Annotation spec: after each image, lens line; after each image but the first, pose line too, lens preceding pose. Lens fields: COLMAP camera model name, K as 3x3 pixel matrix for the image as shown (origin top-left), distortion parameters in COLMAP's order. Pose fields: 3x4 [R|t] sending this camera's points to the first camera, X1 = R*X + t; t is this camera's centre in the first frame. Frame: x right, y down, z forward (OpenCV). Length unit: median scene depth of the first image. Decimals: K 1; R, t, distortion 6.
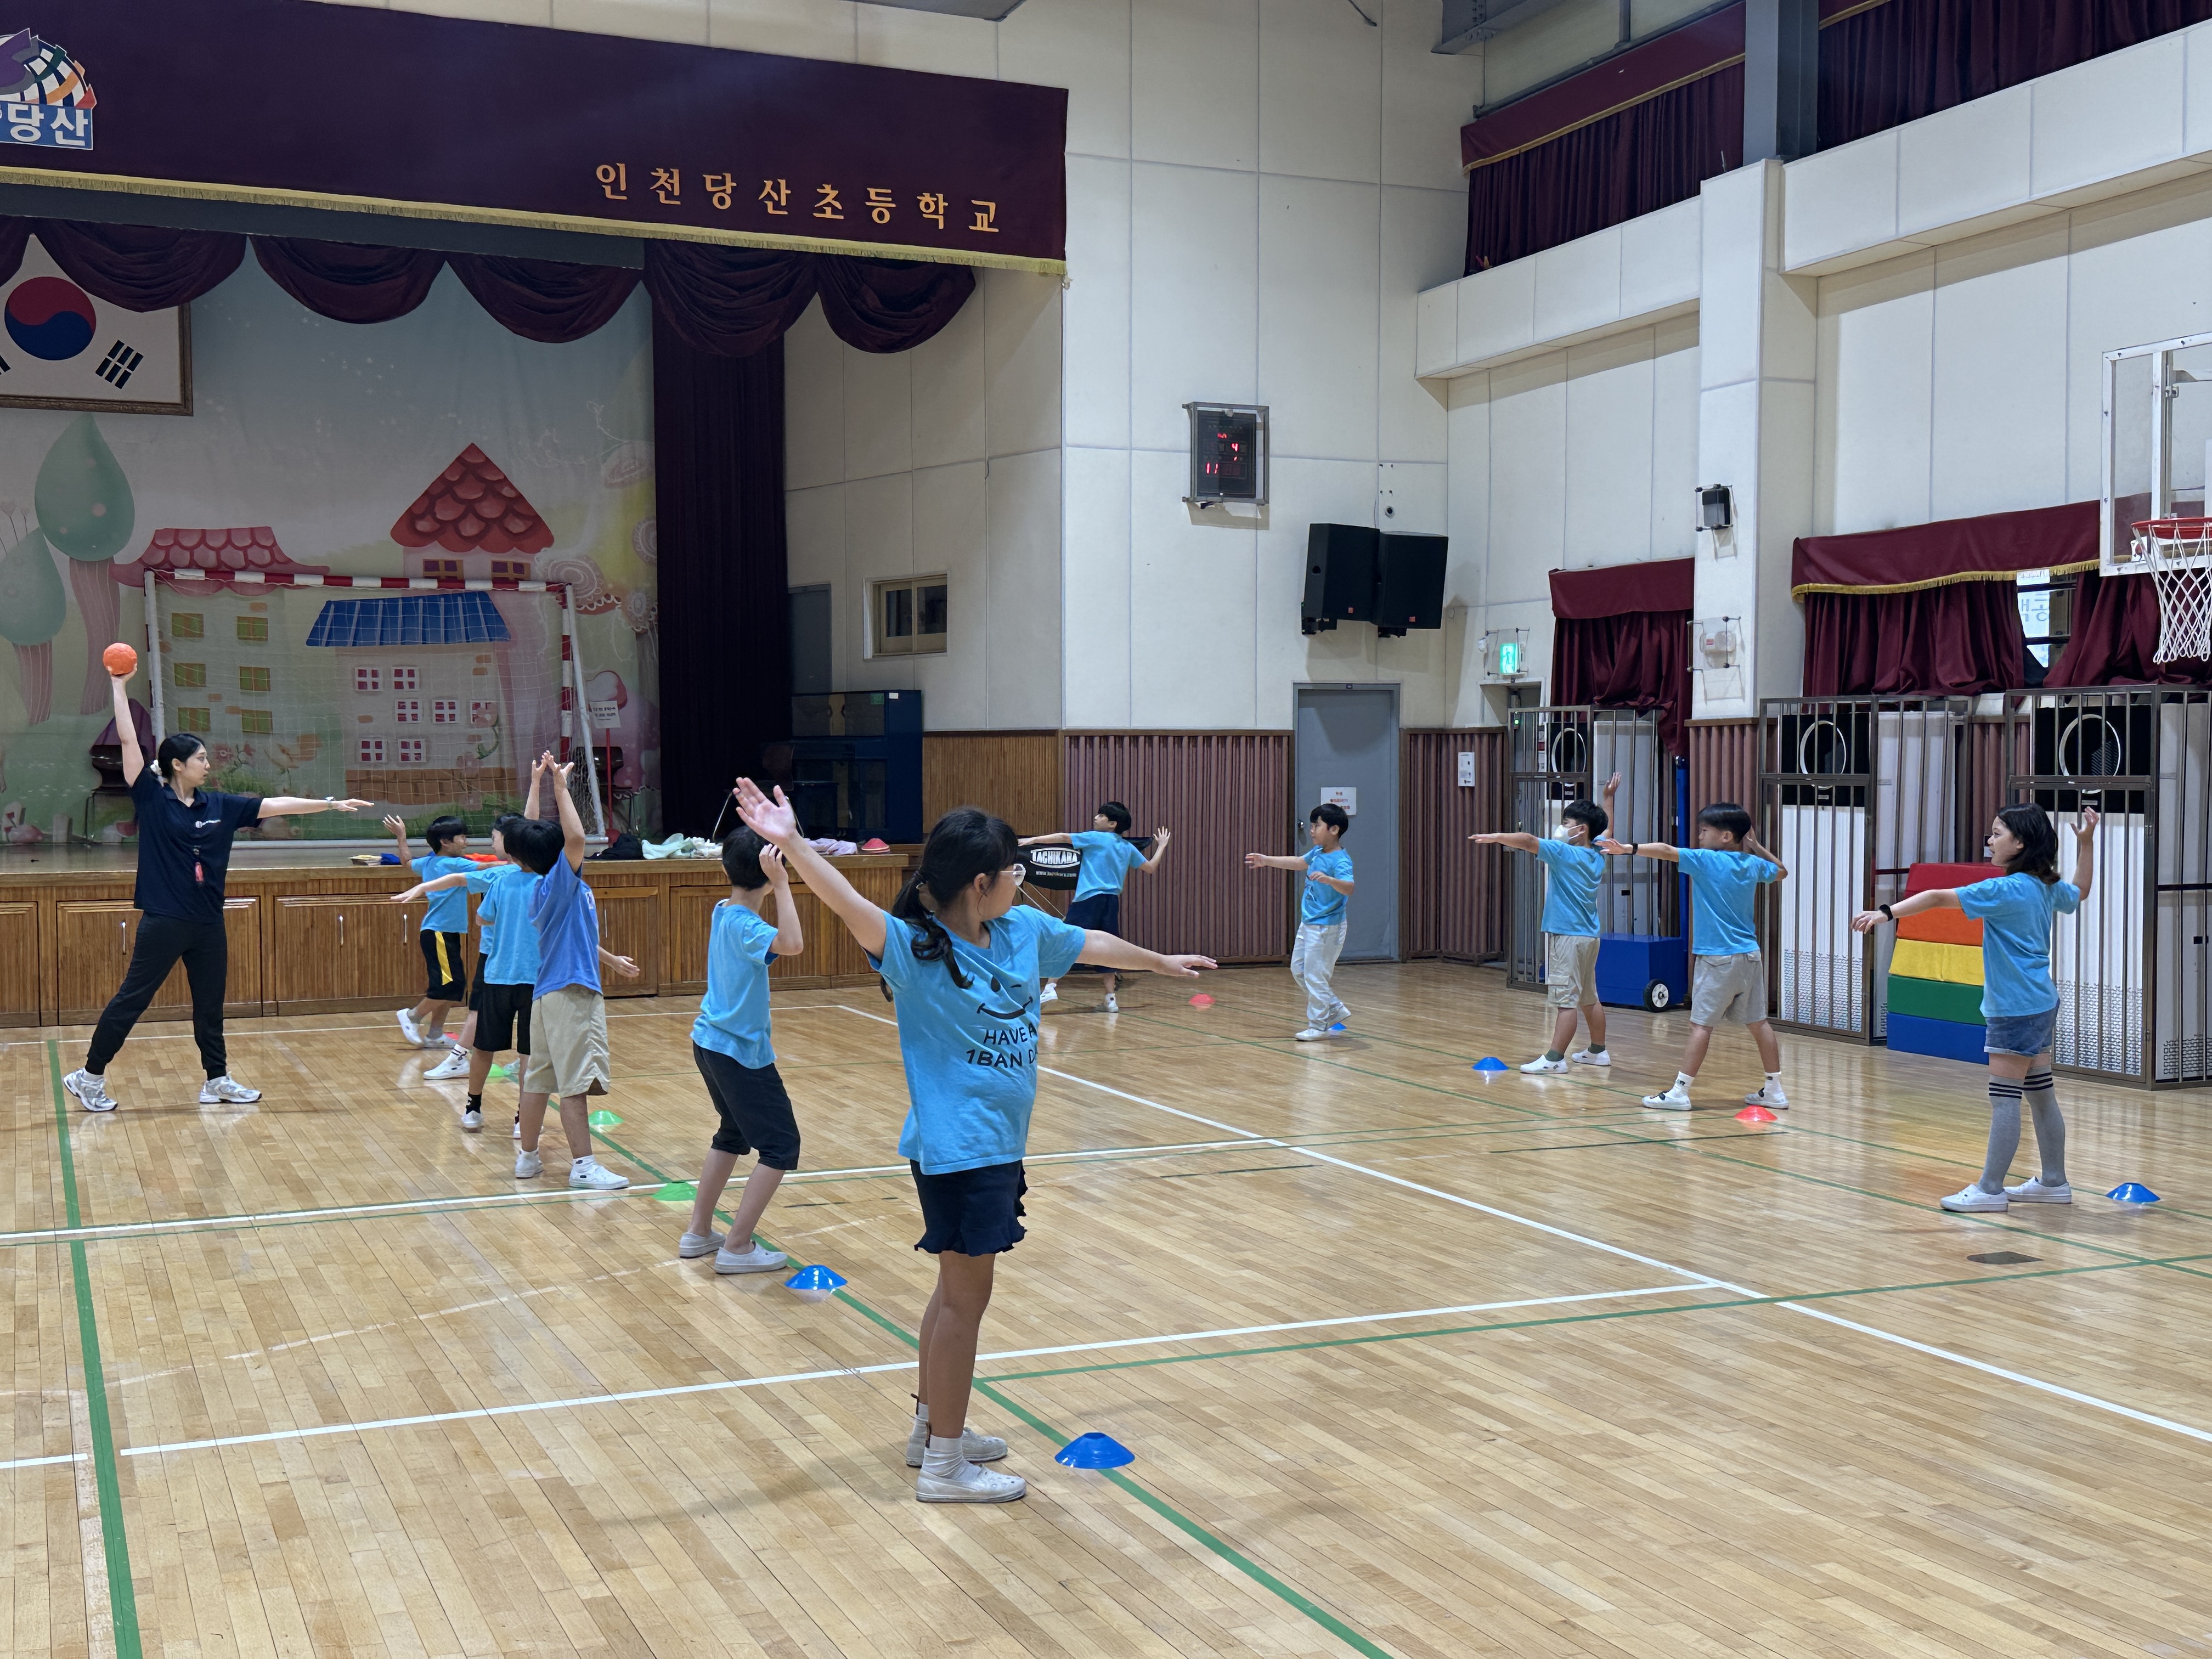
lens RADIAL K [[2442.2, 0, 1113.2], [0, 2442.2, 842.3], [0, 0, 1]] dist [0.208221, -0.462633]
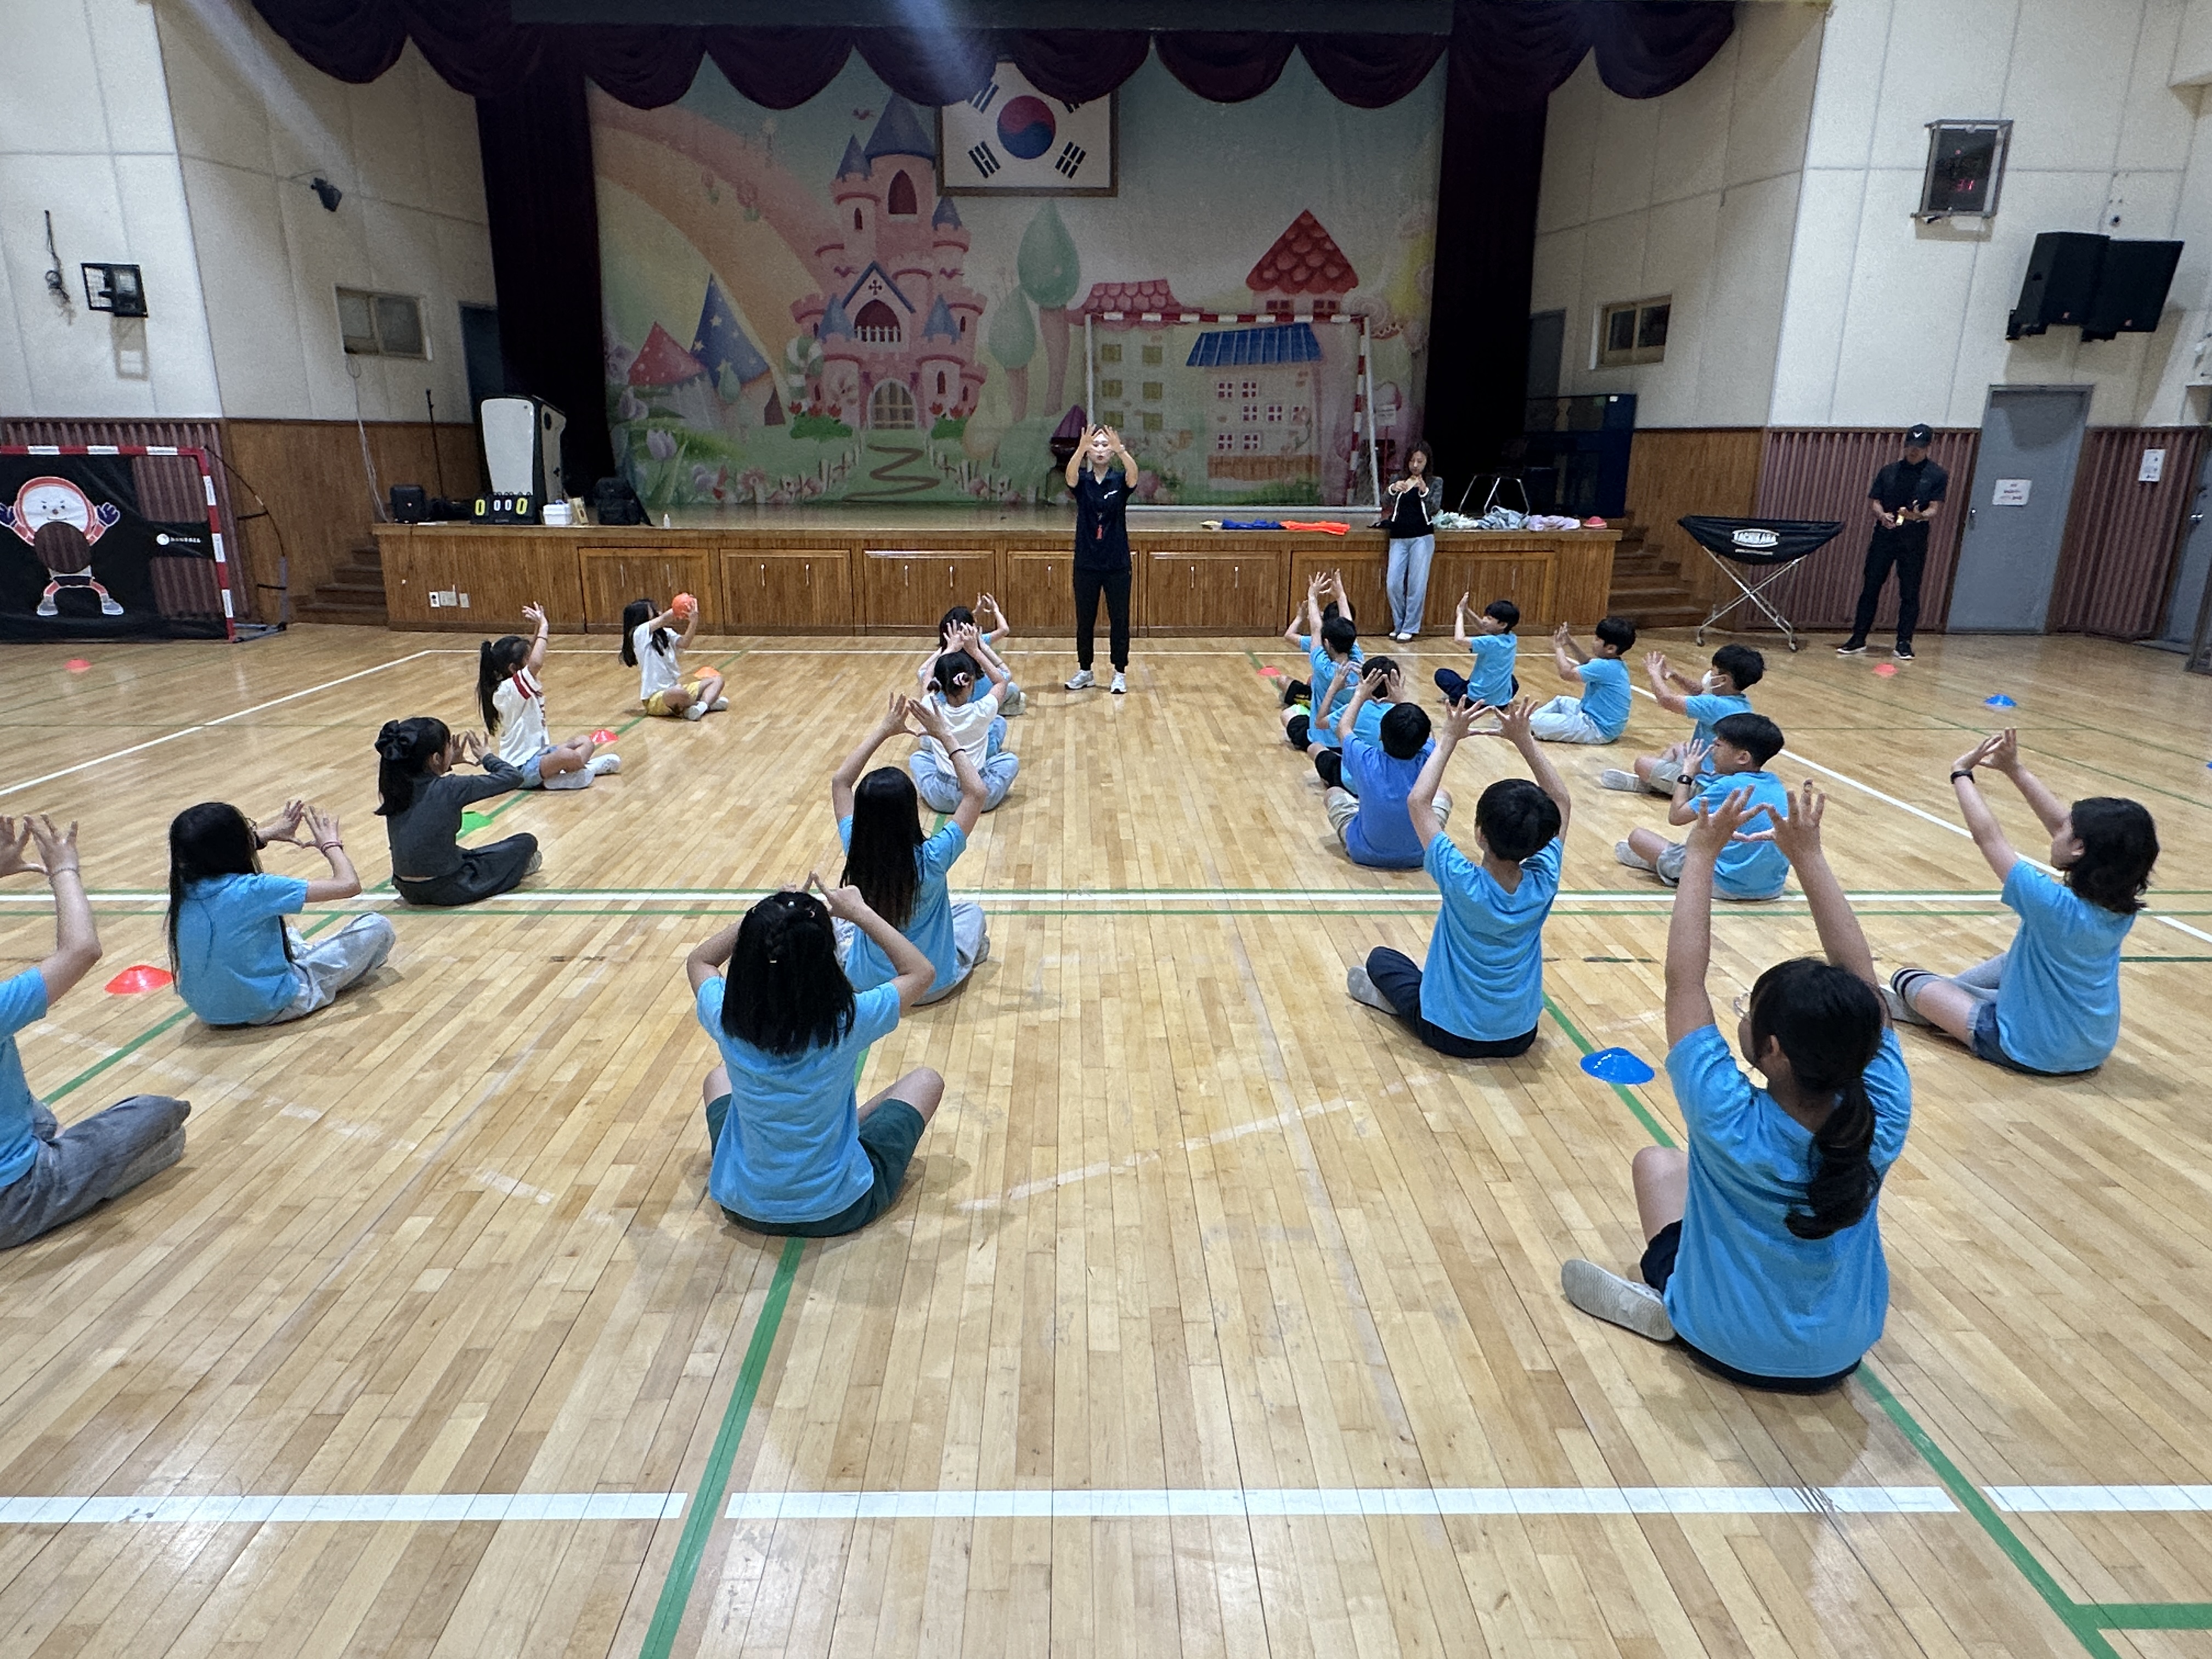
lens RADIAL K [[1311.6, 0, 1106.0], [0, 1311.6, 829.5], [0, 0, 1]] dist [-0.002094, 0.000743]
pose [[0.924685, 0.114540, -0.363096, -0.061352], [-0.021053, 0.967598, 0.251618, -0.009399], [0.380151, -0.225023, 0.897134, 0.243135]]
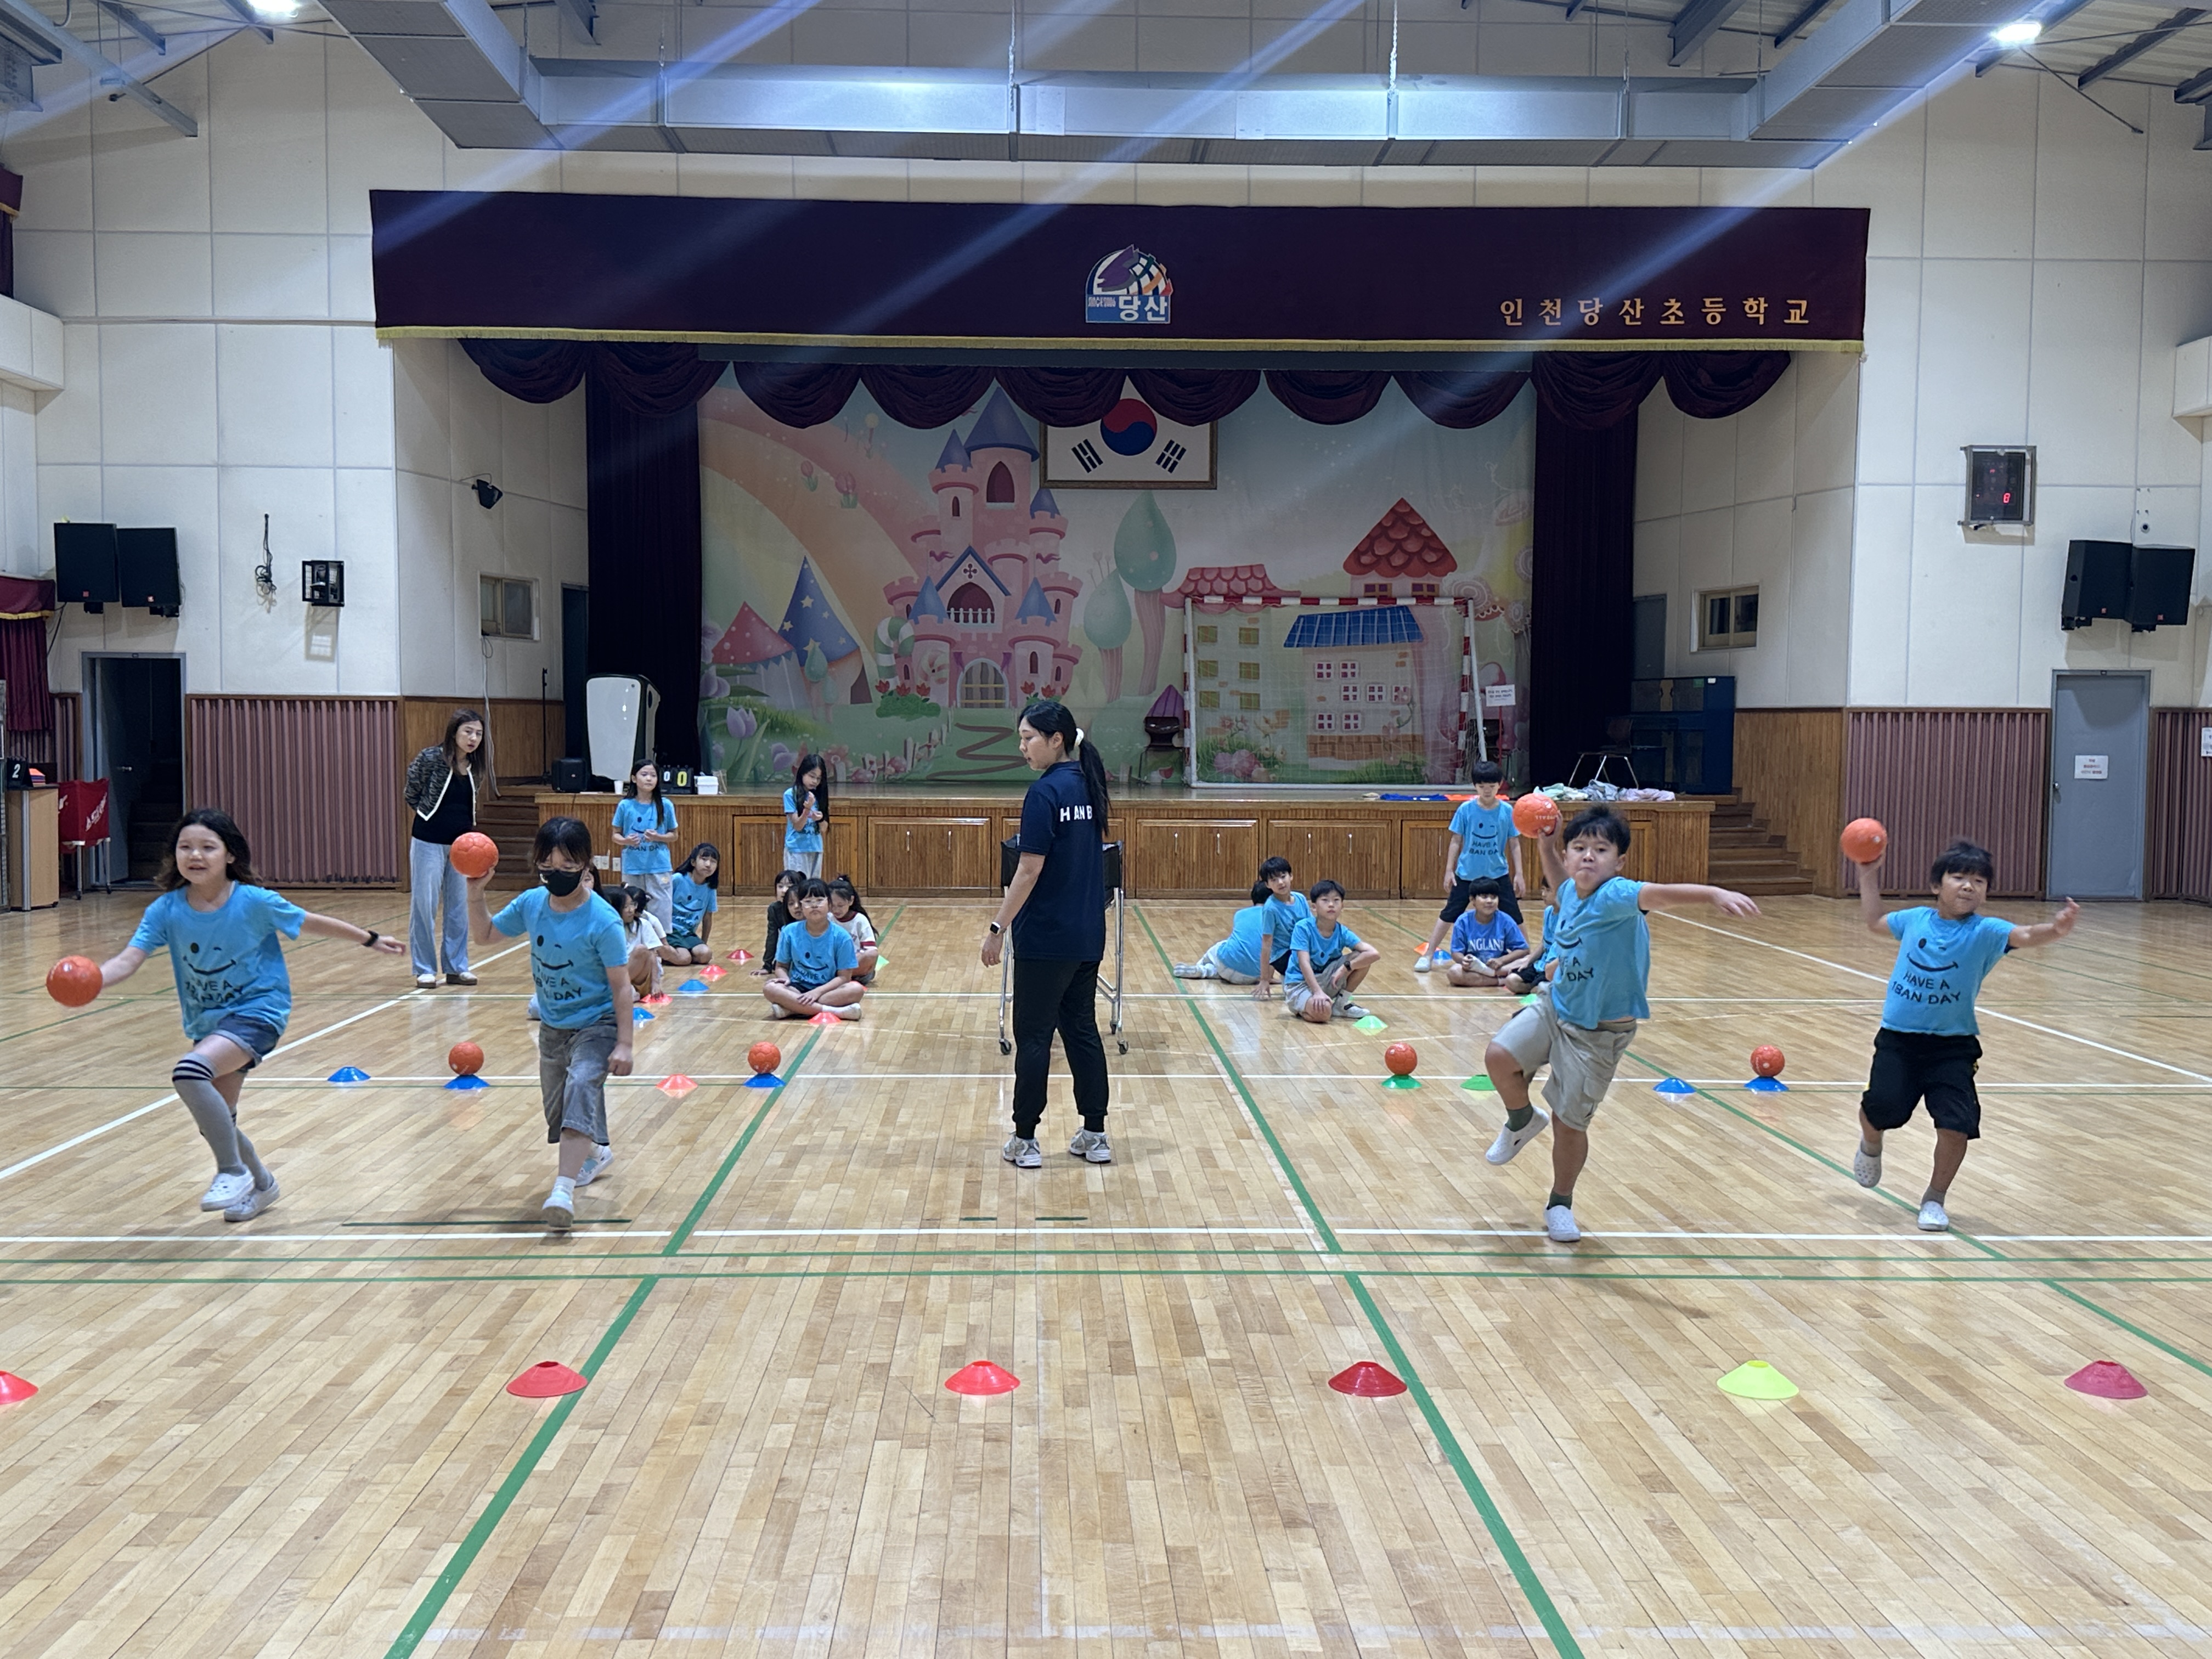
lens RADIAL K [[2179.7, 0, 1105.0], [0, 2179.7, 841.7], [0, 0, 1]] dist [0.203244, -0.457615]
pose [[0.930340, 0.029407, -0.365517, 0.041901], [-0.022812, 0.999490, 0.022348, 0.006674], [0.365987, -0.012453, 0.930536, -0.209490]]
